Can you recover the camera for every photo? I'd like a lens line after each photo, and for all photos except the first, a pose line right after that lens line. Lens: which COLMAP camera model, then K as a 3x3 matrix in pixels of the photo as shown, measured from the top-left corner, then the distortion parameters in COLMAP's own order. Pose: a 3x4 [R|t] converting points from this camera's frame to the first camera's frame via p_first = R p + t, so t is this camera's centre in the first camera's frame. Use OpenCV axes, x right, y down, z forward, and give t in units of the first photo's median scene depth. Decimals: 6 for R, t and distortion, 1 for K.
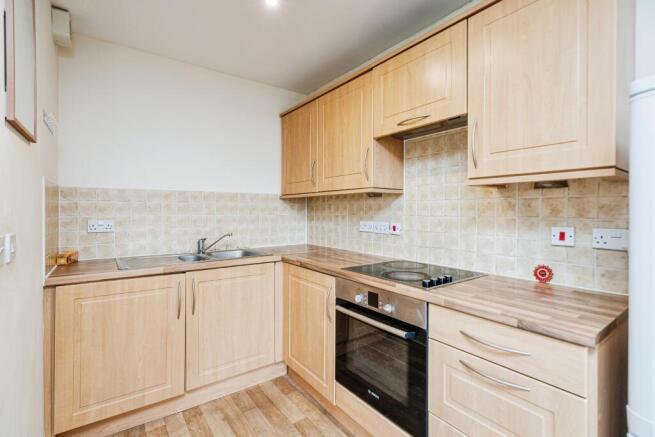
lens RADIAL K [[300.7, 0, 329.8], [0, 300.7, 213.1], [0, 0, 1]] dist [-0.032872, 0.000009]
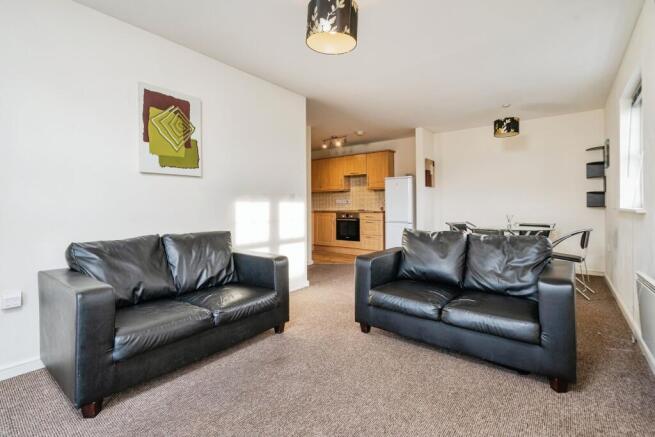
lens RADIAL K [[304.7, 0, 327.1], [0, 304.7, 207.1], [0, 0, 1]] dist [0.000277, 0.000014]
pose [[0.965655, -0.009928, 0.259638, -0.958890], [0.011852, 0.999913, -0.005845, 0.138655], [-0.259557, 0.008722, 0.965688, -2.391905]]
